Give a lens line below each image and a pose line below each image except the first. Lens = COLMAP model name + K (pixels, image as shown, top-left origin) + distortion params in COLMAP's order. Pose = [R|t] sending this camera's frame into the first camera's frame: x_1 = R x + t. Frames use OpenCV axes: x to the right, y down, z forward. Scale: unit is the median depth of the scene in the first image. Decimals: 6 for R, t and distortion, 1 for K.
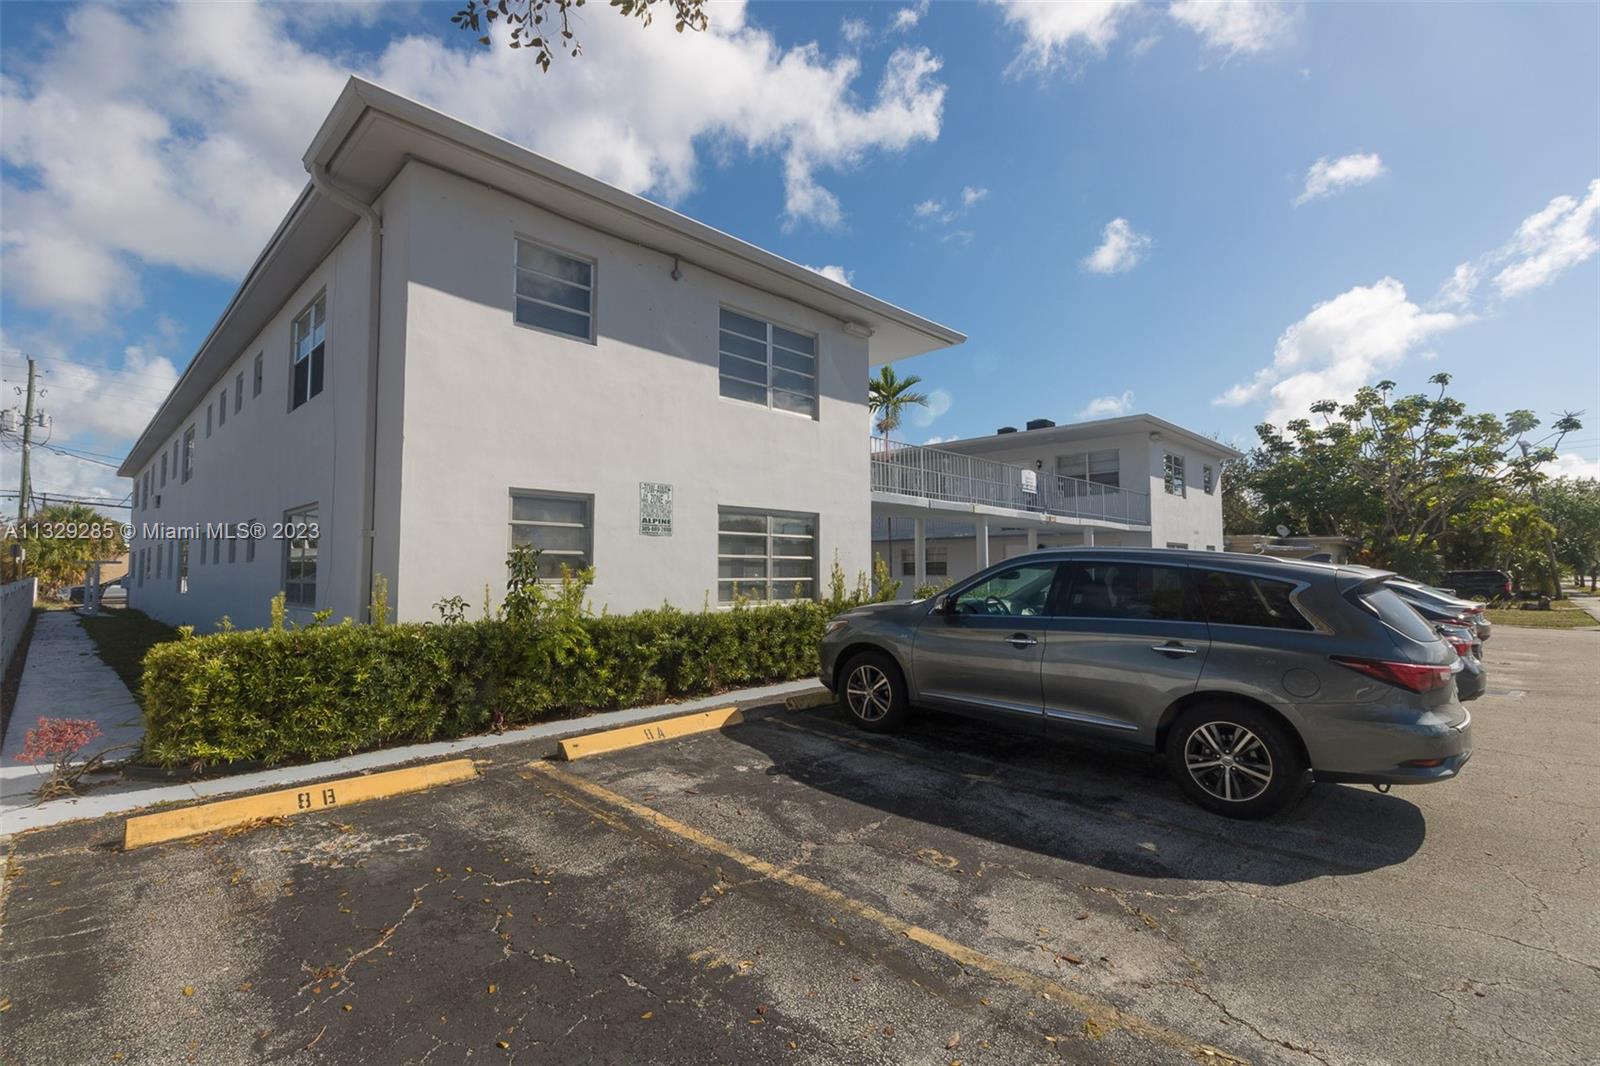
lens RADIAL K [[751.6, 0, 800.0], [0, 751.6, 533.0], [0, 0, 1]] dist [-0.055289, 0.000004]
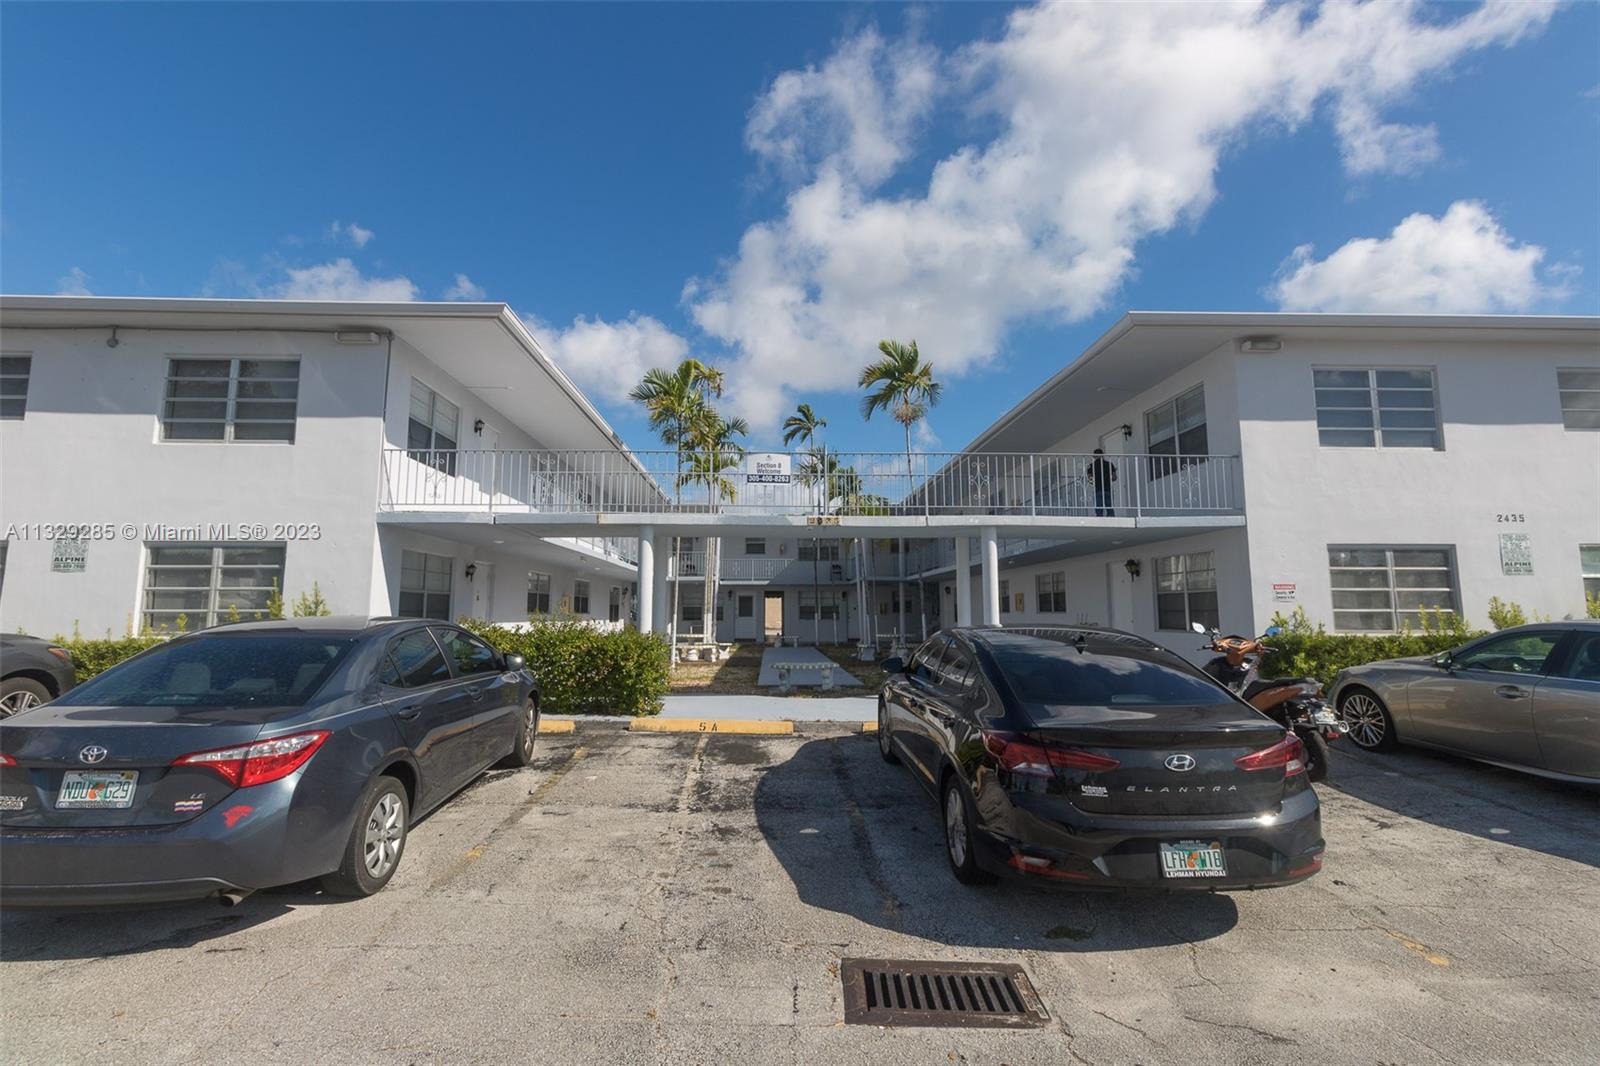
lens RADIAL K [[697.5, 0, 800.0], [0, 697.5, 533.0], [0, 0, 1]] dist [-0.001470, -0.000081]
pose [[0.726291, -0.078923, -0.682842, 1.175995], [0.037332, 0.996450, -0.075462, 0.057599], [0.686373, 0.029315, 0.726659, 0.861915]]
